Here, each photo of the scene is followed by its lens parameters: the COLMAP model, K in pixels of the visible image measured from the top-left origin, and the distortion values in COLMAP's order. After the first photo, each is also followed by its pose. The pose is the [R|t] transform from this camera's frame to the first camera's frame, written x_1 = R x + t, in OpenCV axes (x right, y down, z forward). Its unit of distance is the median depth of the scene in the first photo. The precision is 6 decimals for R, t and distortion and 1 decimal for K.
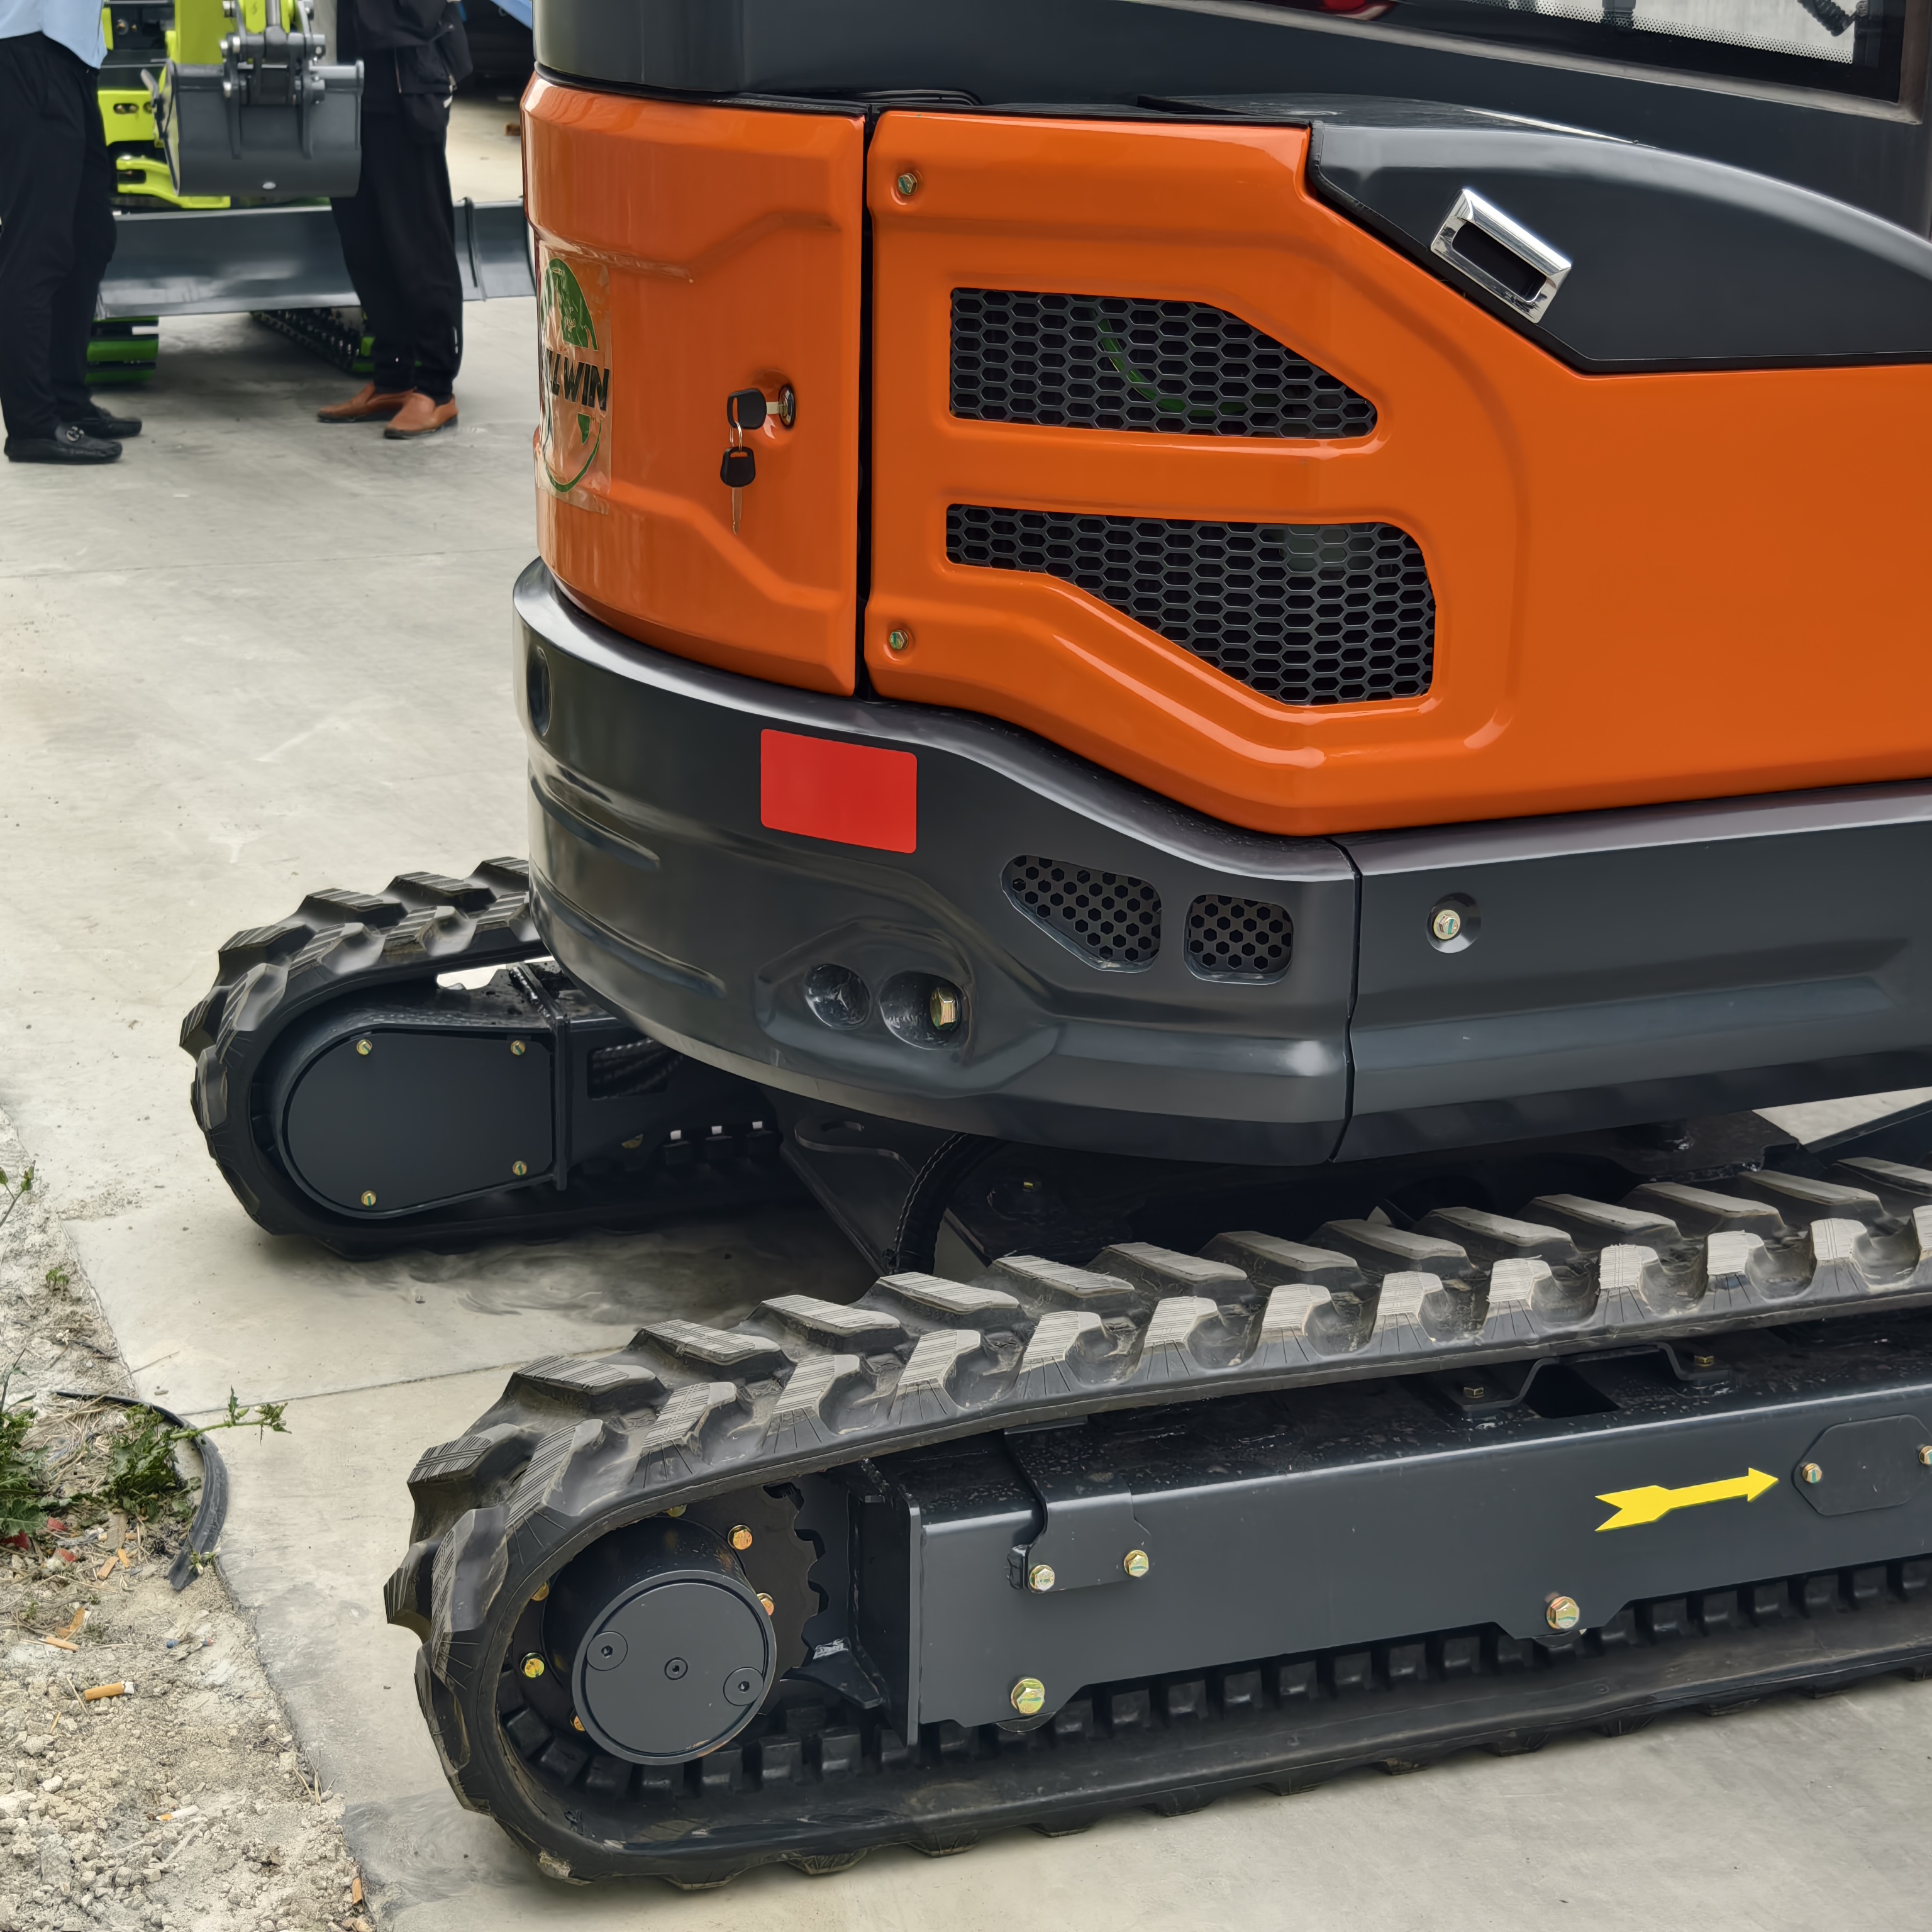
lens RADIAL K [[3413.4, 0, 971.4], [0, 3413.4, 963.0], [0, 0, 1]] dist [0.123109, 0.000000]
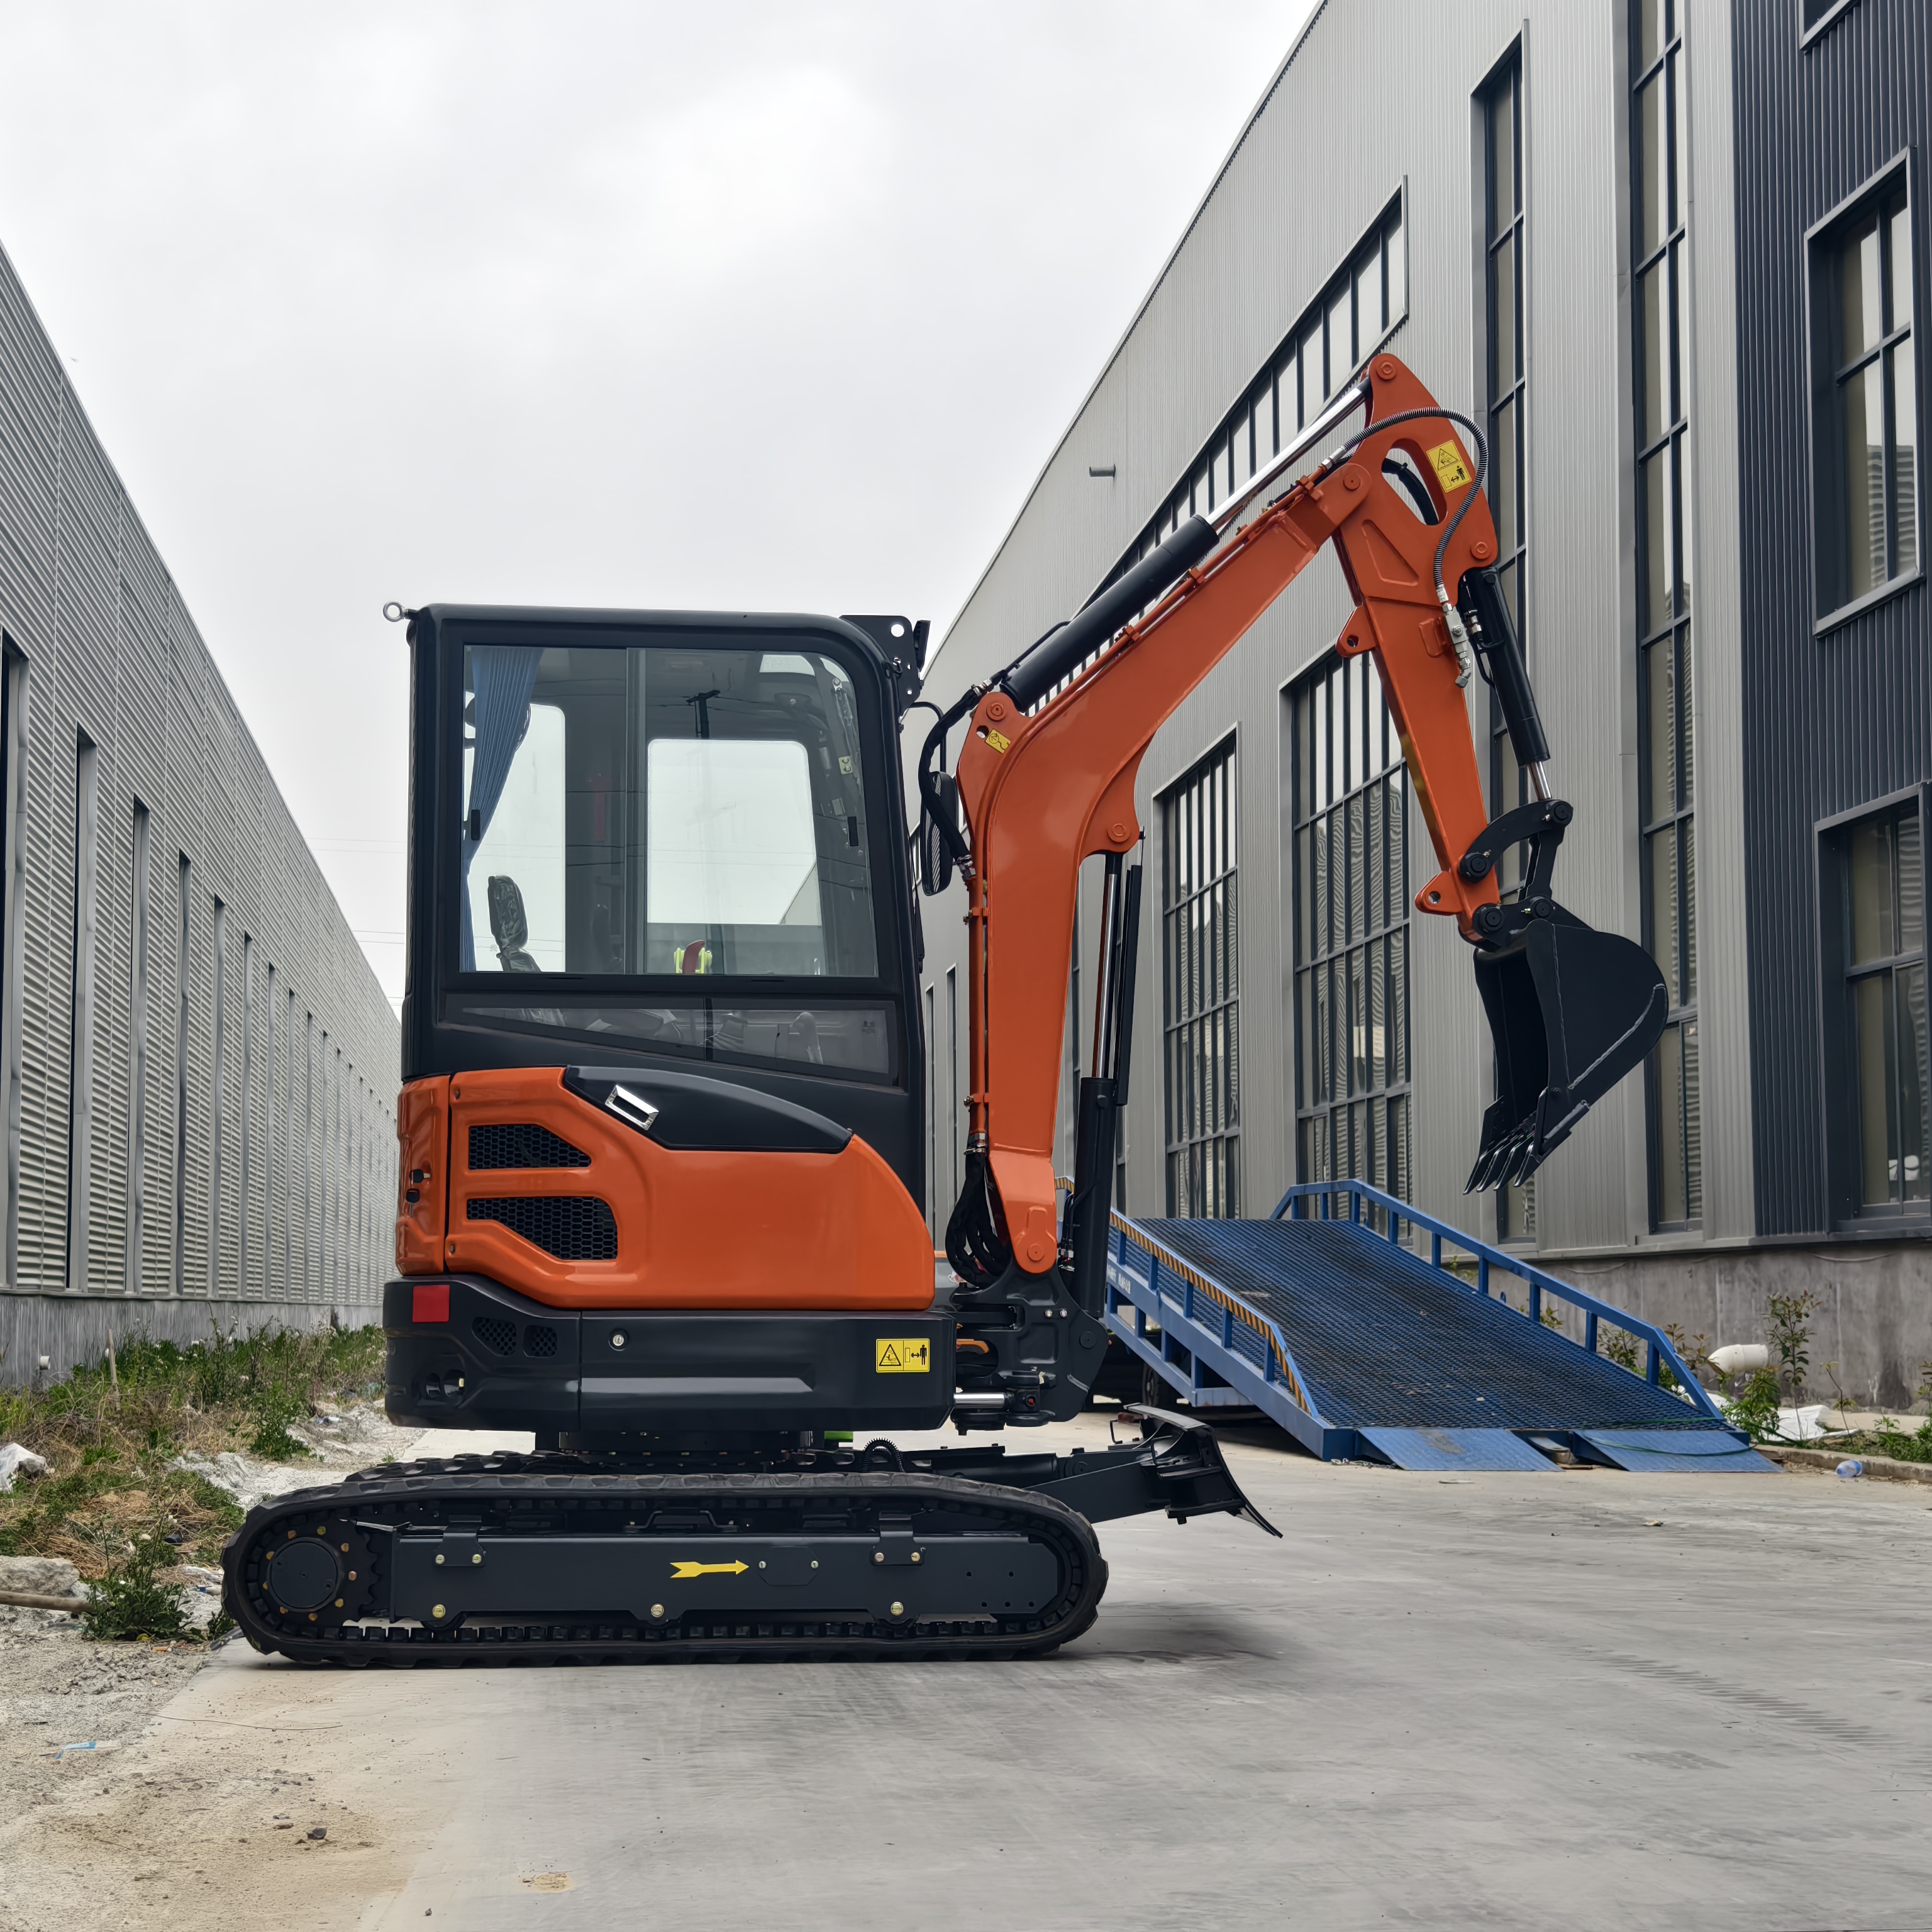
lens RADIAL K [[3413.4, 0, 964.7], [0, 3413.4, 966.3], [0, 0, 1]] dist [0.123109, 0.000000]
pose [[0.959663, -0.042339, -0.277946, 1.225919], [-0.075480, 0.913506, -0.399761, 0.822910], [0.270831, 0.404615, 0.873463, -1.519261]]
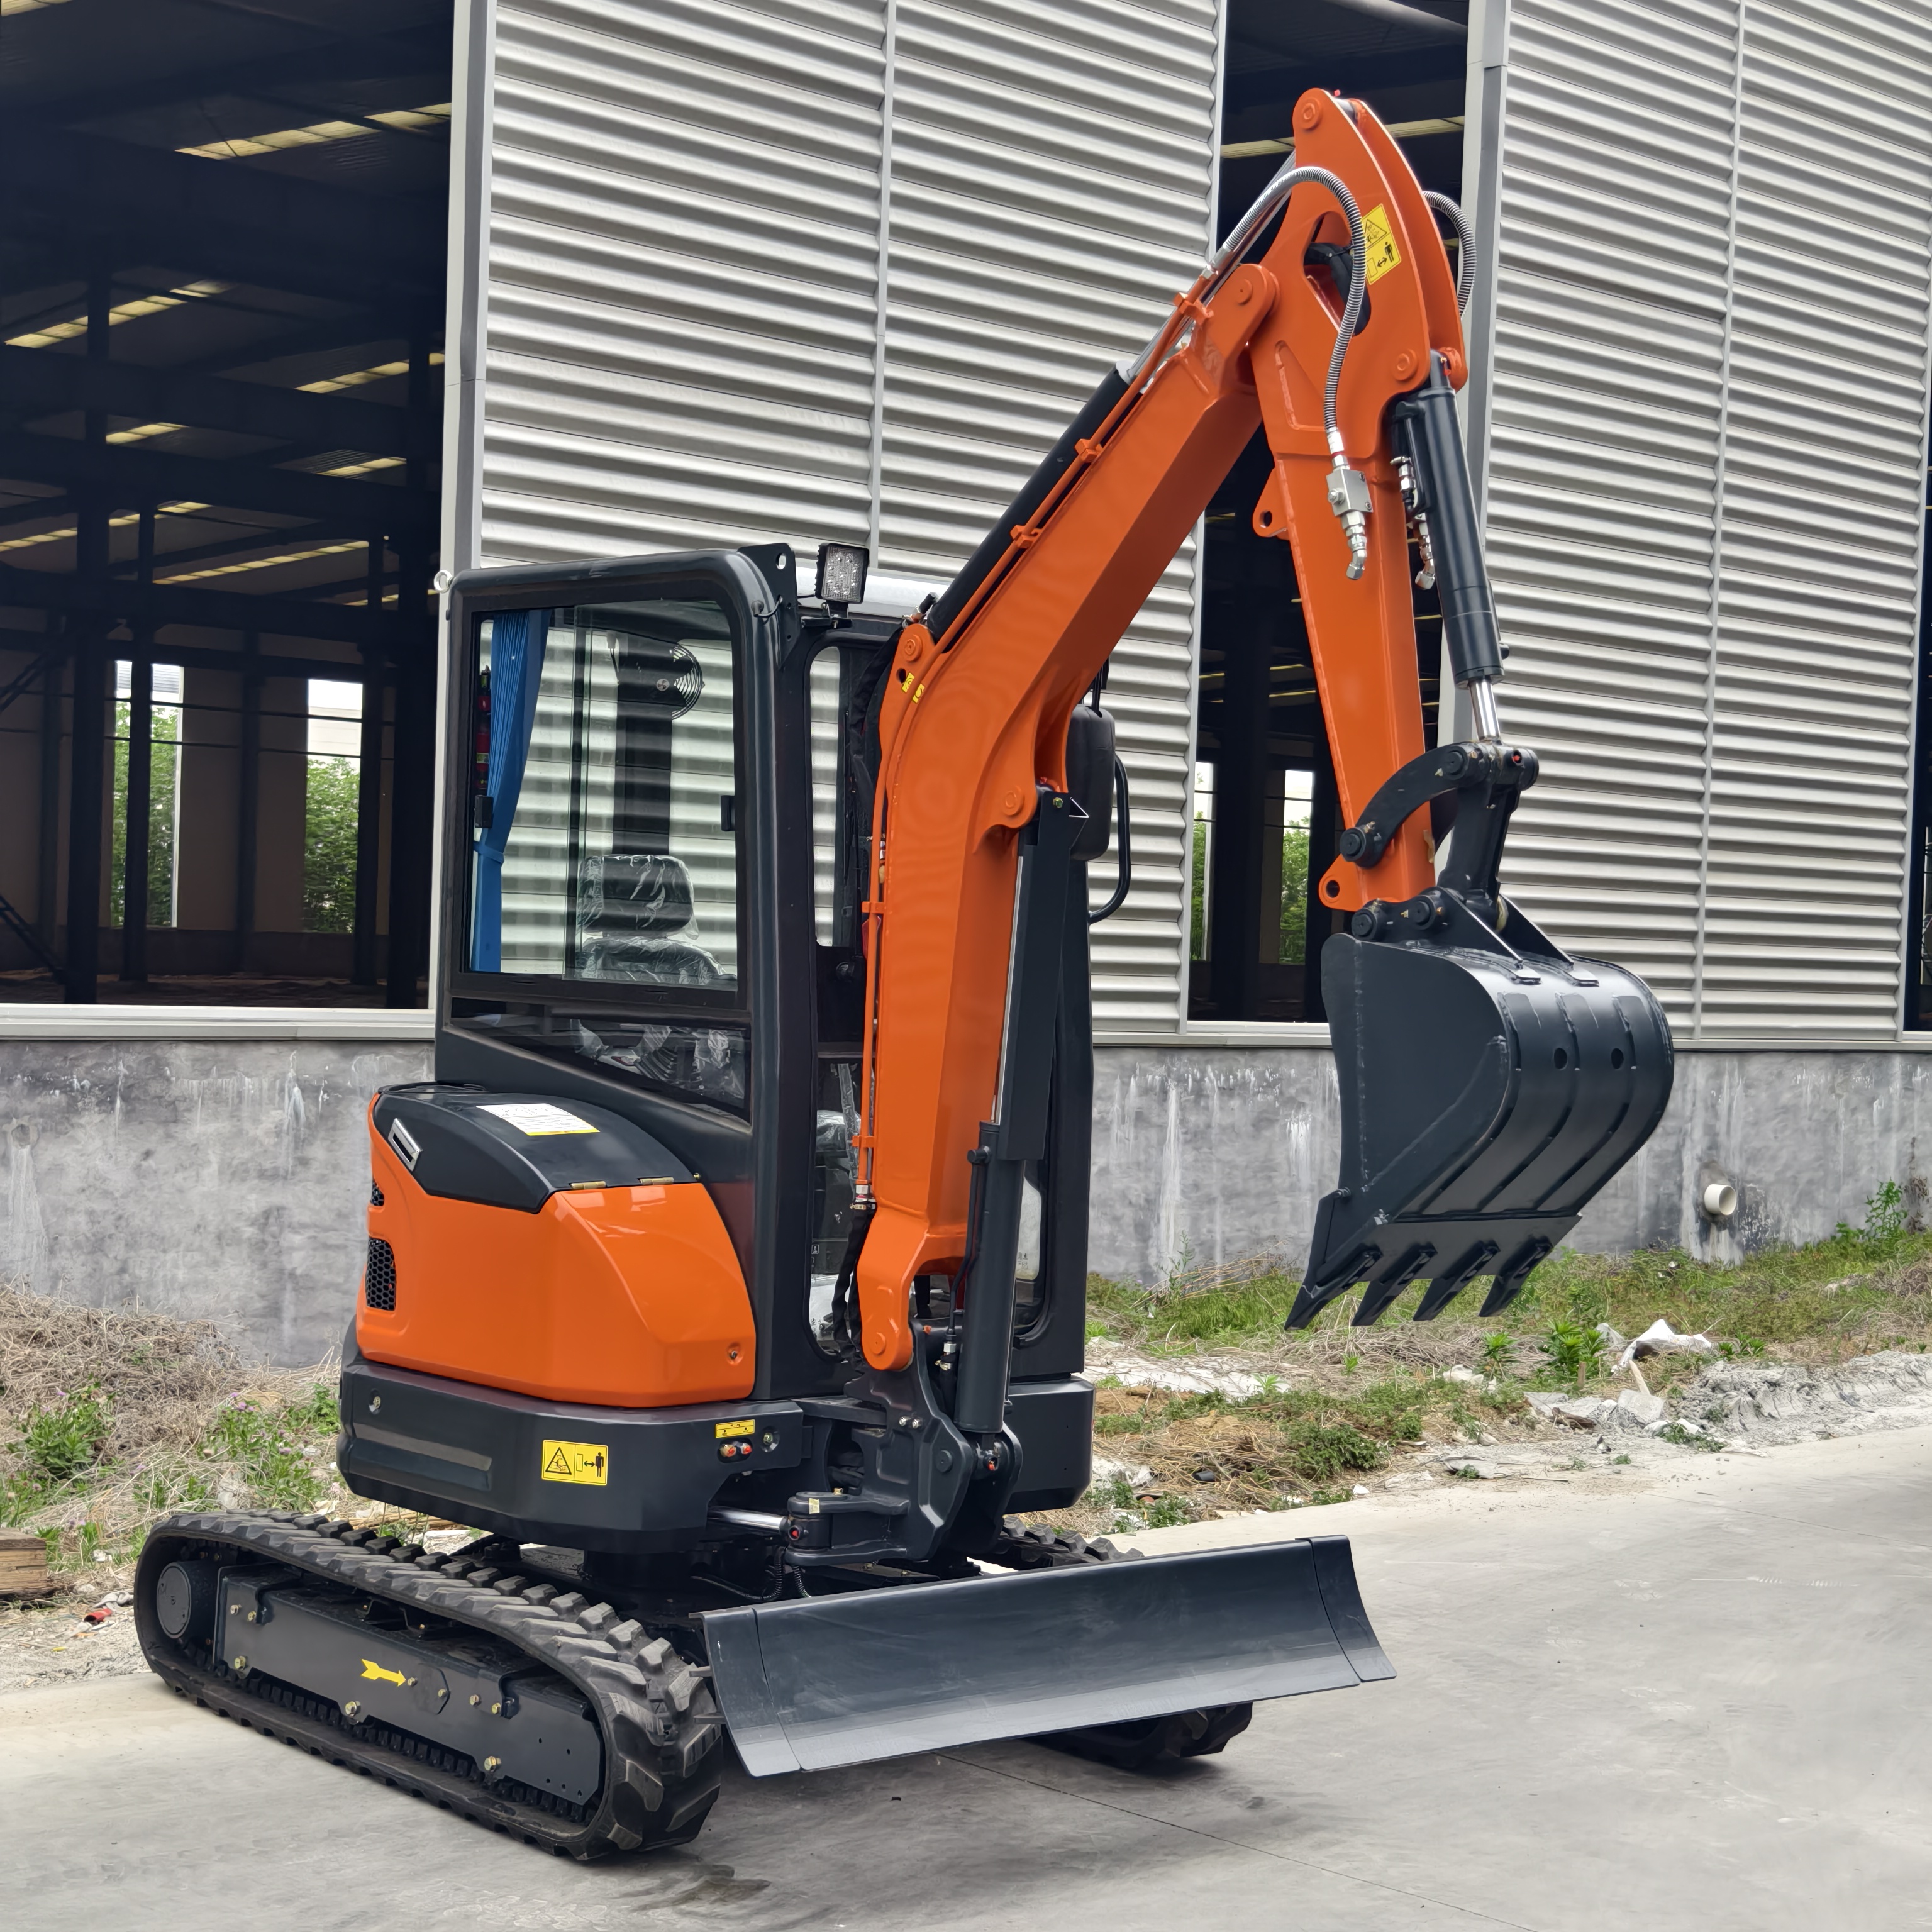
lens RADIAL K [[3413.4, 0, 964.1], [0, 3413.4, 964.8], [0, 0, 1]] dist [0.123109, 0.000000]
pose [[0.365054, 0.006992, -0.930960, 2.704435], [-0.324210, 0.938333, -0.120084, -0.153468], [0.872711, 0.345663, 0.344809, 0.402577]]
